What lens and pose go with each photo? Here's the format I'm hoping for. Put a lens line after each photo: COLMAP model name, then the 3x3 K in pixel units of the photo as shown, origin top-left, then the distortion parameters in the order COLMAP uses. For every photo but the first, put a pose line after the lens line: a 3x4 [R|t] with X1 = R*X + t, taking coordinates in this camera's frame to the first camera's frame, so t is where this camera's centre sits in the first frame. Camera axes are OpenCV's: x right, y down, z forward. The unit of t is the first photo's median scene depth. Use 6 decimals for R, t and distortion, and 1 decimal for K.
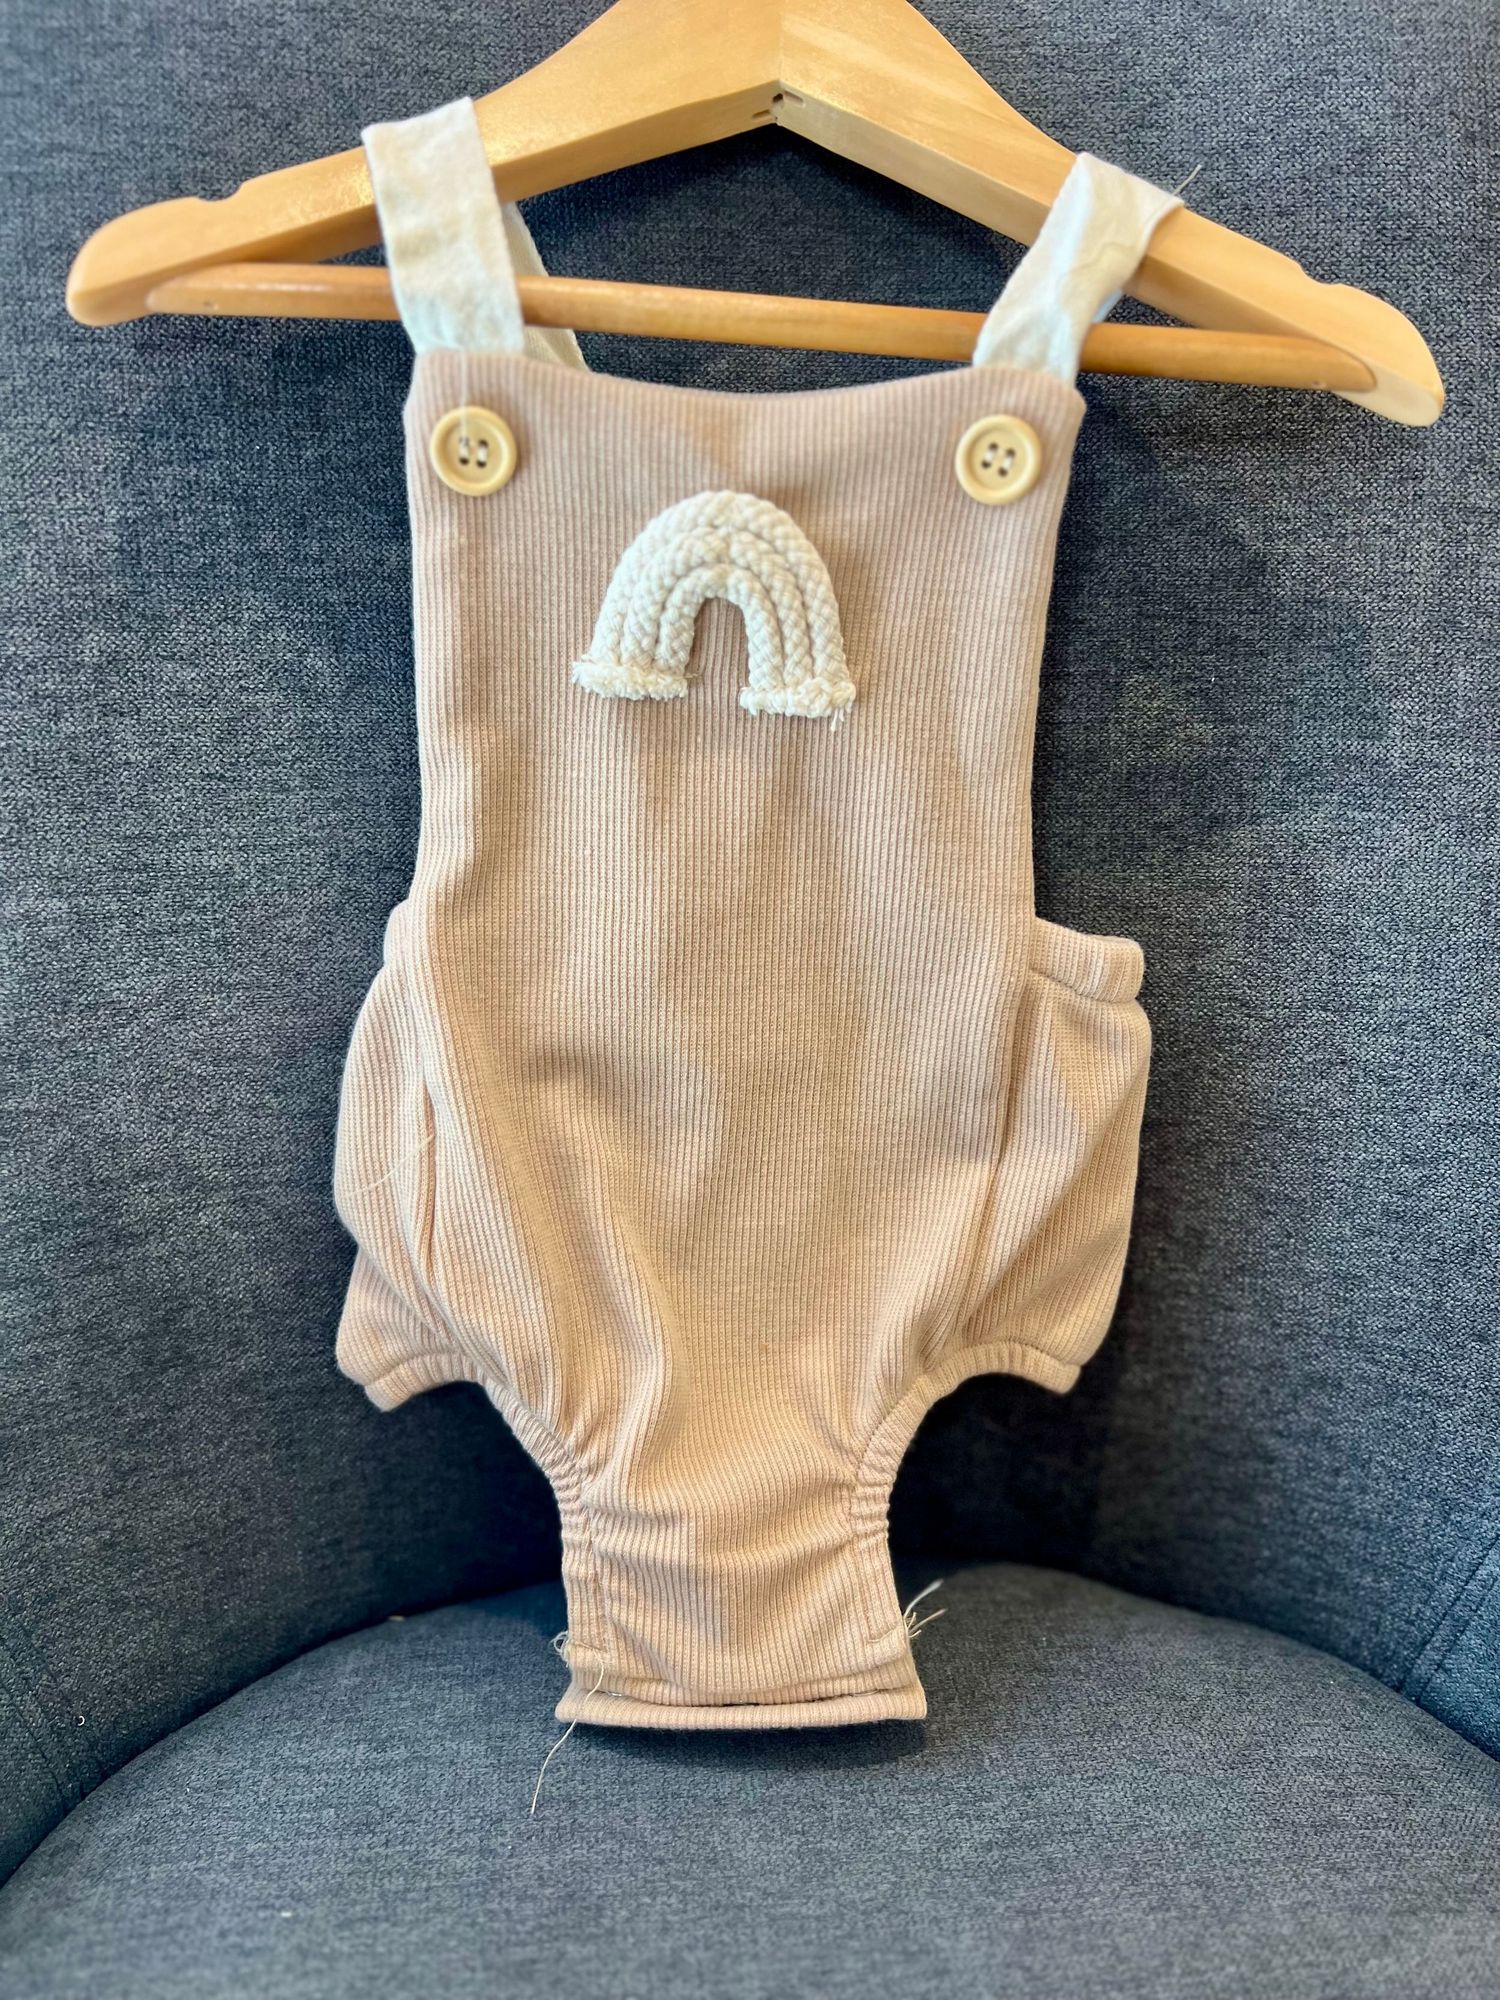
lens RADIAL K [[1562.4, 0, 777.7], [0, 1562.4, 1000.6], [0, 0, 1]] dist [-0.000861, -0.011717]
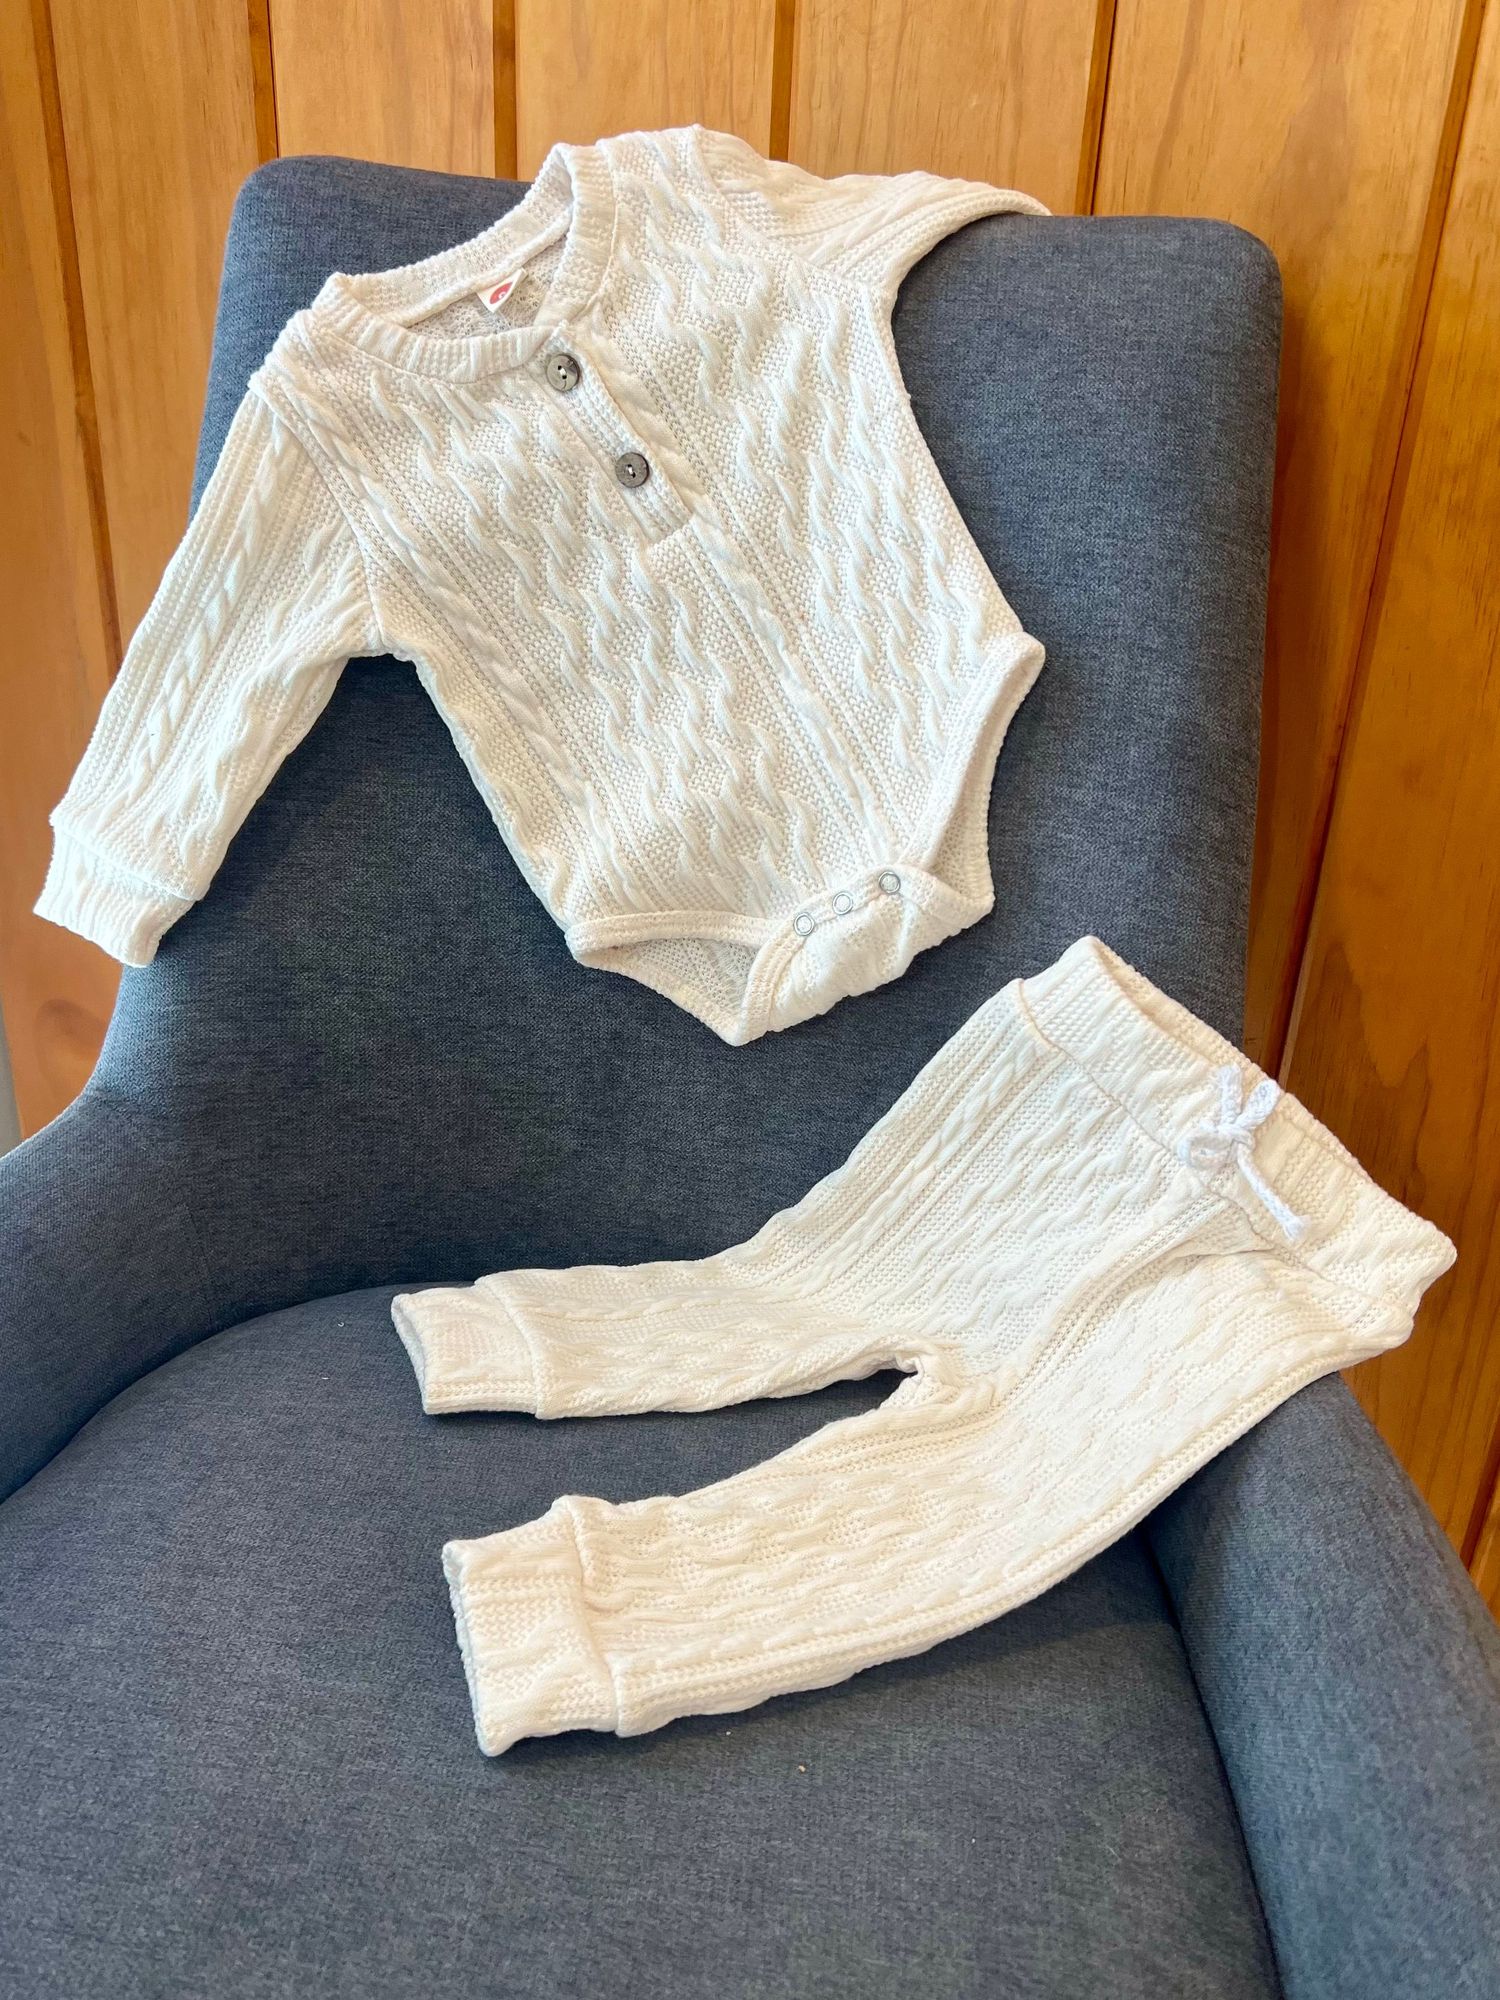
lens RADIAL K [[1763.1, 0, 773.4], [0, 1763.1, 1040.3], [0, 0, 1]] dist [0.119444, -0.395028]
pose [[0.979431, 0.121409, -0.161166, 0.400733], [-0.125448, 0.991985, -0.015094, 0.149521], [0.158042, 0.035002, 0.986812, -0.798665]]
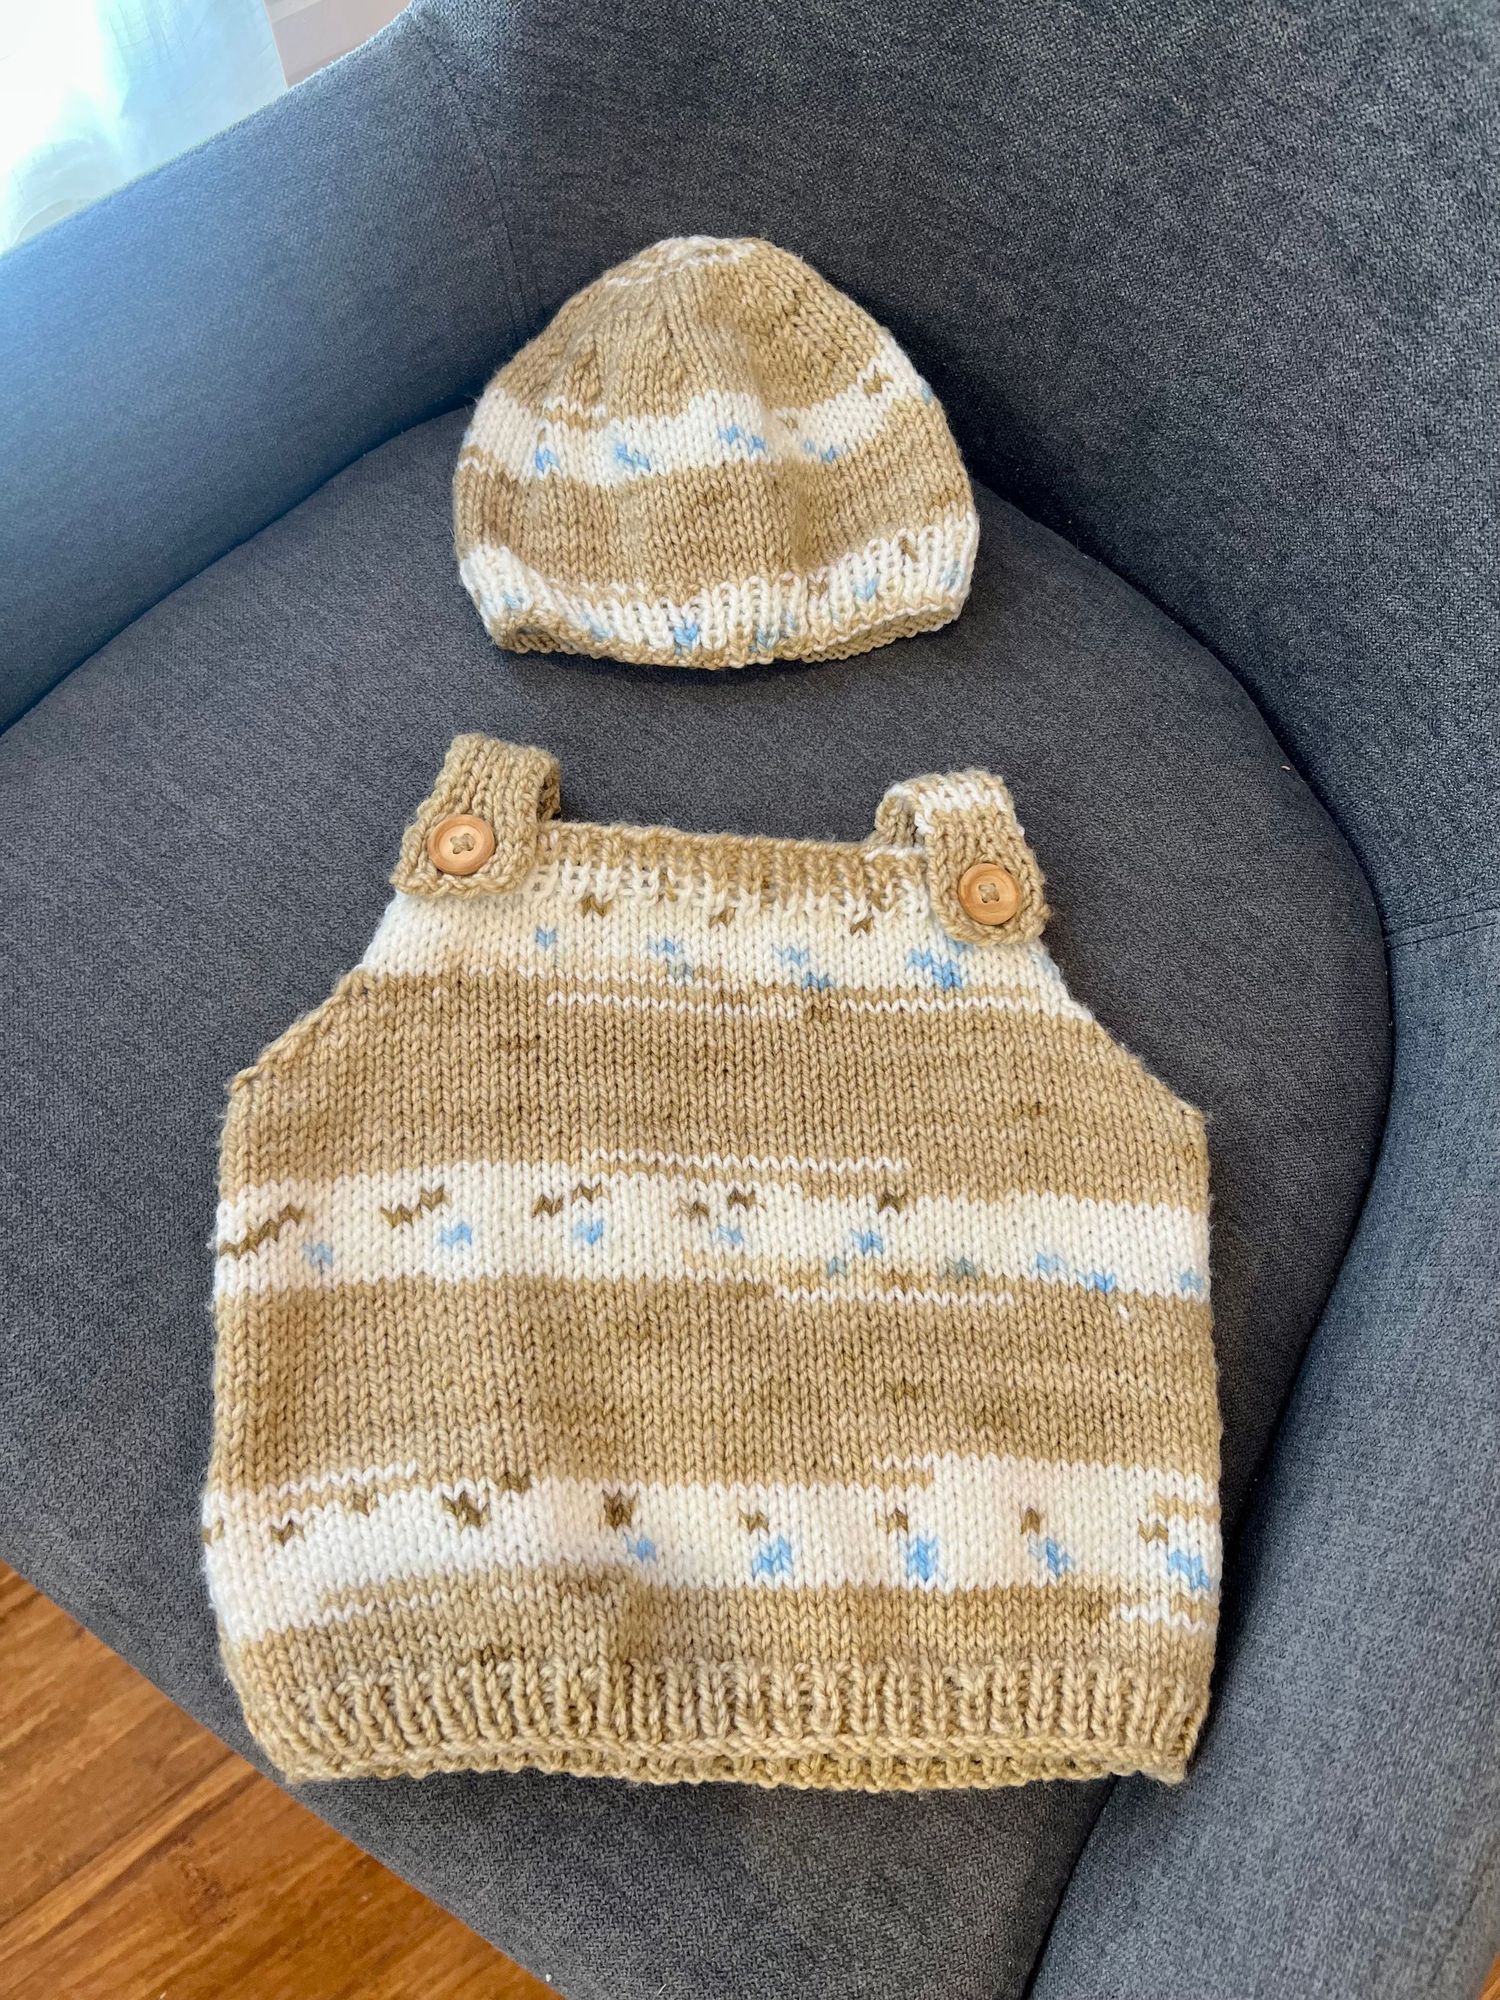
lens RADIAL K [[1520.7, 0, 750.0], [0, 1520.7, 1000.0], [0, 0, 1]] dist [0.006672, -0.006394]
pose [[0.755089, 0.640281, -0.141002, 0.246376], [-0.364242, 0.588507, 0.721794, -0.218259], [0.545132, -0.493659, 0.677593, -0.098236]]
